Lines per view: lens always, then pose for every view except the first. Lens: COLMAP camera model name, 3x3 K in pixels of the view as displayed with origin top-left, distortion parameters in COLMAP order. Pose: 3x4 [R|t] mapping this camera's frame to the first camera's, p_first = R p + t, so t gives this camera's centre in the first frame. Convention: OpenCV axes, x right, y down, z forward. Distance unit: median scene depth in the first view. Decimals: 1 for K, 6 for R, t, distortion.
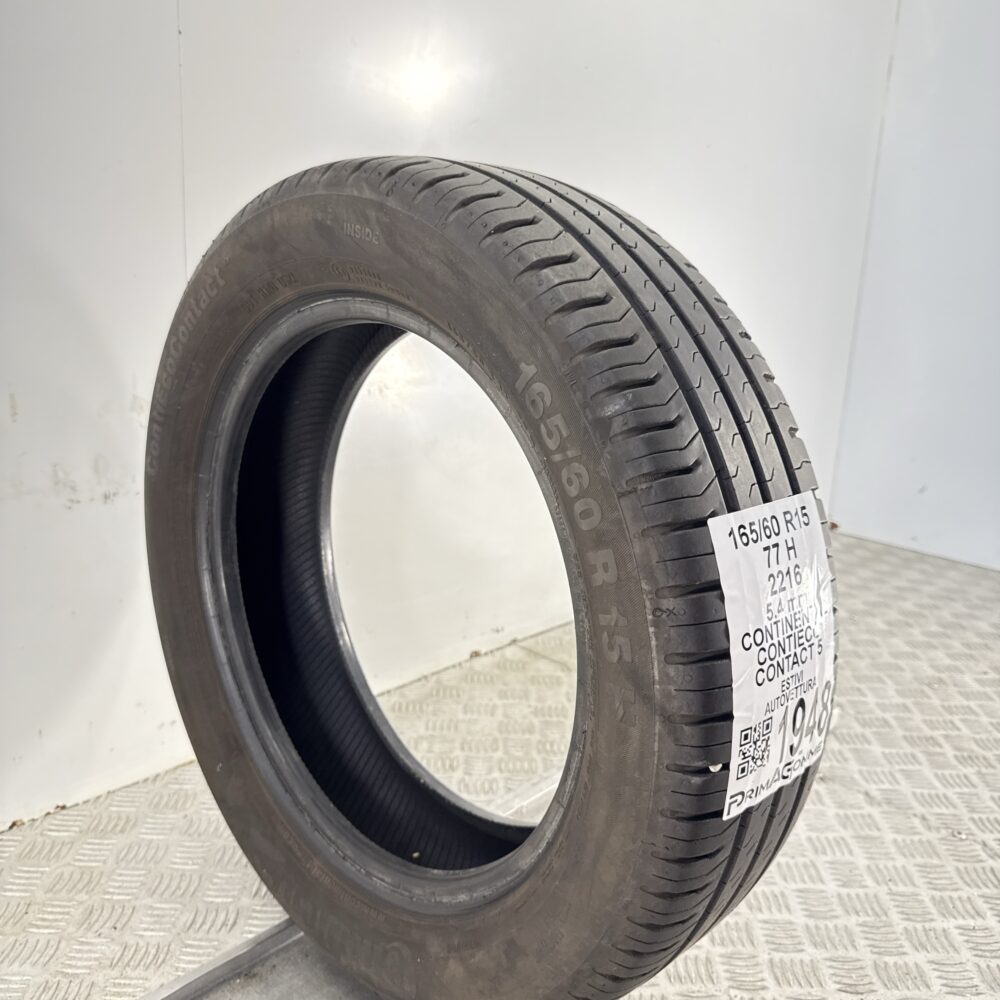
lens RADIAL K [[988.7, 0, 509.3], [0, 988.7, 485.8], [0, 0, 1]] dist [0.132157, -0.391855]
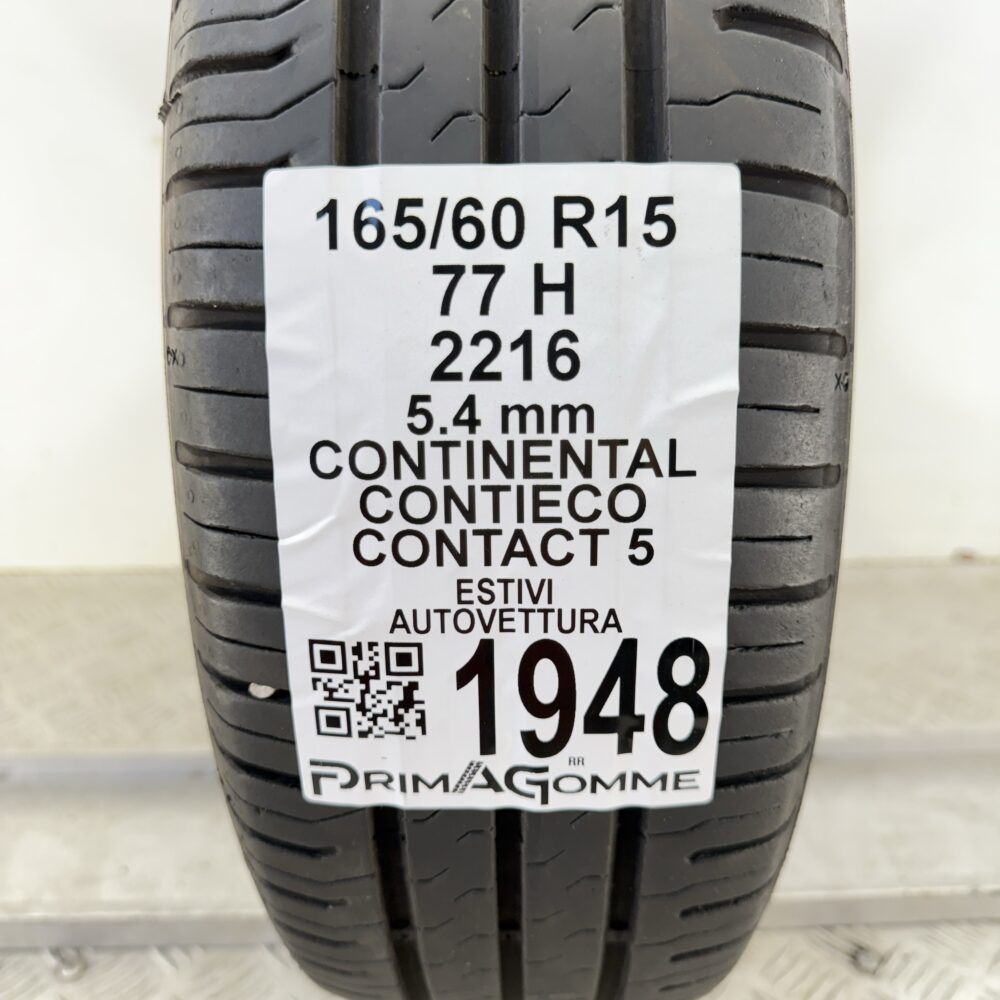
lens RADIAL K [[1022.5, 0, 500.0], [0, 1022.5, 500.0], [0, 0, 1]] dist [0.127896, -0.345560]
pose [[0.687755, 0.239946, -0.685142, 0.594509], [-0.127793, 0.969074, 0.211102, 0.062479], [0.714606, -0.057630, 0.697149, 0.699260]]
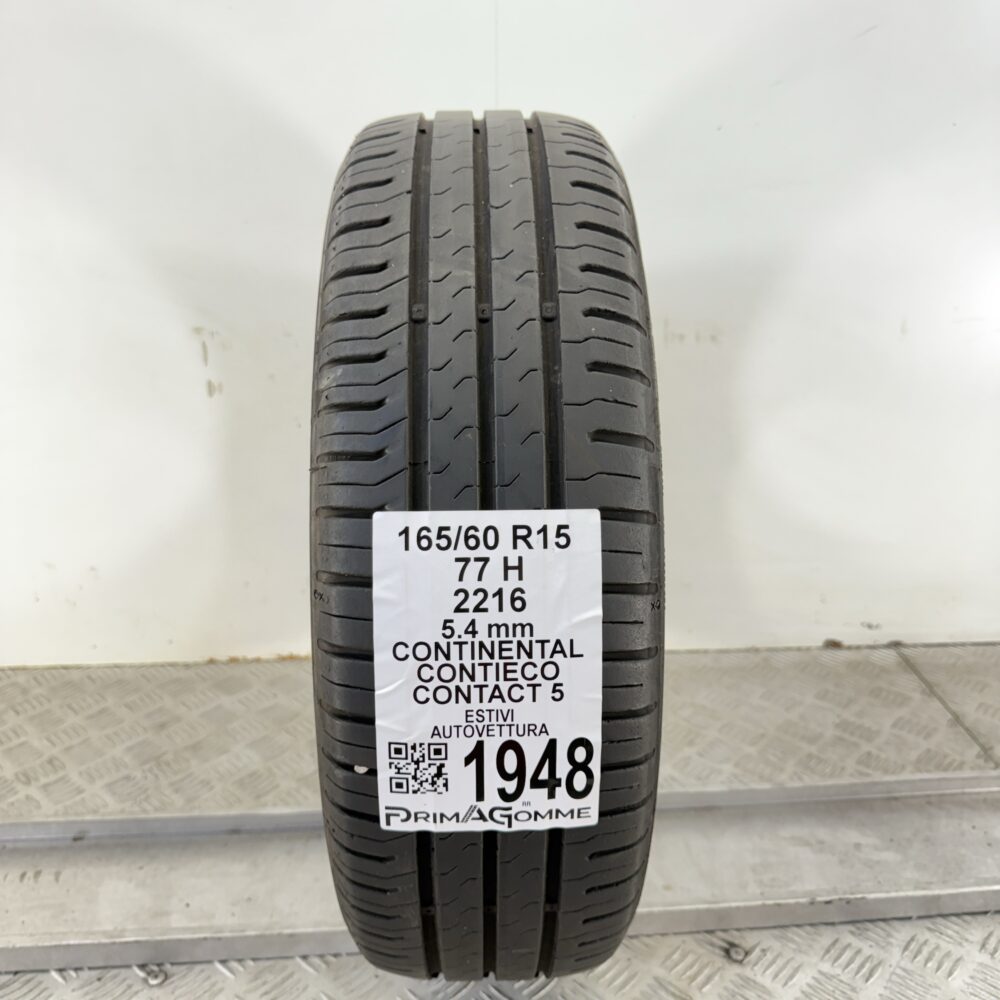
lens RADIAL K [[988.7, 0, 509.3], [0, 988.7, 485.8], [0, 0, 1]] dist [0.132157, -0.391855]
pose [[0.728246, 0.179881, -0.661287, 0.853989], [-0.130742, 0.983682, 0.123598, -0.115275], [0.672729, -0.003552, 0.739881, 0.374186]]
